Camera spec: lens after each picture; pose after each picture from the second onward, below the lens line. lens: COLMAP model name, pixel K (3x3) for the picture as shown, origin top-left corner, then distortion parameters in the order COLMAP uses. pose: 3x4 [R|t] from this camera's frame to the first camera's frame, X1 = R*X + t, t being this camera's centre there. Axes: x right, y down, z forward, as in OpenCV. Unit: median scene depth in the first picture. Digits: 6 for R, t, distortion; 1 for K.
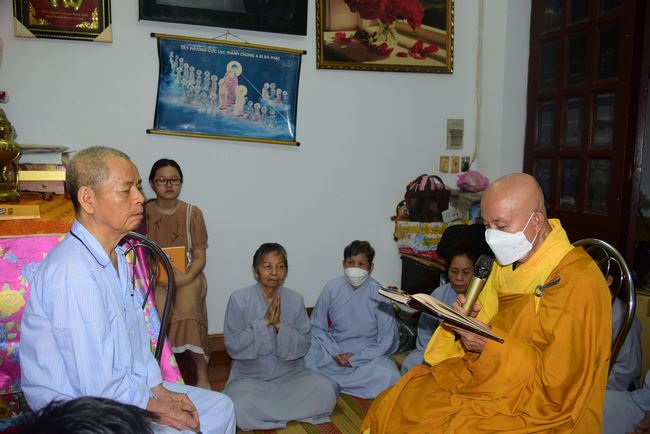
lens RADIAL K [[510.9, 0, 324.3], [0, 510.9, 219.2], [0, 0, 1]] dist [-0.045597, 0.005452]
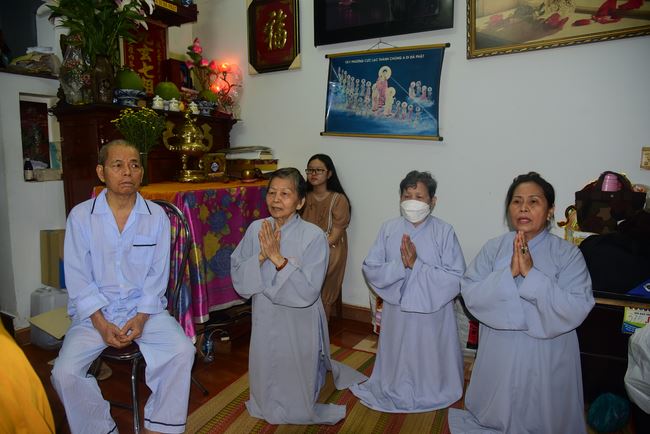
lens RADIAL K [[434.4, 0, 323.1], [0, 434.4, 220.6], [0, 0, 1]] dist [-0.049641, 0.009864]
pose [[0.649784, 0.089898, -0.754784, 0.445861], [-0.085448, 0.995326, 0.044986, -0.006497], [0.755301, 0.035264, 0.654429, 0.276976]]
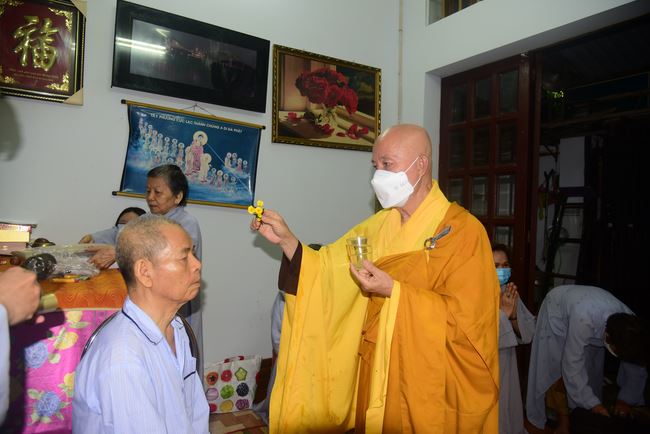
lens RADIAL K [[434.4, 0, 323.1], [0, 434.4, 220.6], [0, 0, 1]] dist [-0.049641, 0.009864]
pose [[0.969205, 0.016670, 0.245690, -0.138273], [0.009184, 0.994565, -0.103712, -0.023120], [-0.246083, 0.102774, 0.963784, 0.066709]]
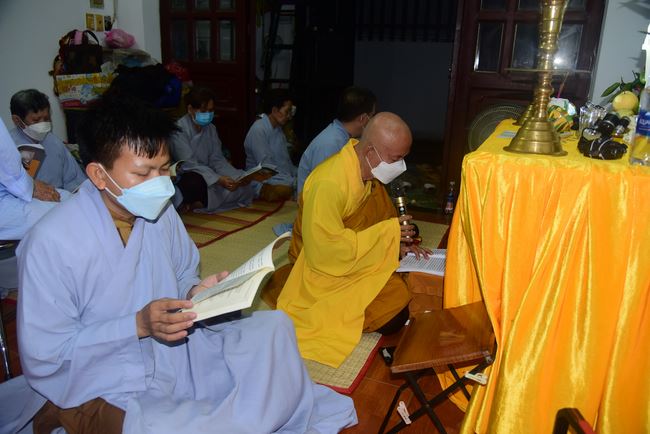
lens RADIAL K [[510.9, 0, 324.3], [0, 510.9, 219.2], [0, 0, 1]] dist [-0.045597, 0.005452]
pose [[0.667420, -0.201892, 0.716791, -0.307727], [0.056799, 0.973545, 0.221323, 0.100128], [-0.742512, -0.107002, 0.661231, -0.115748]]
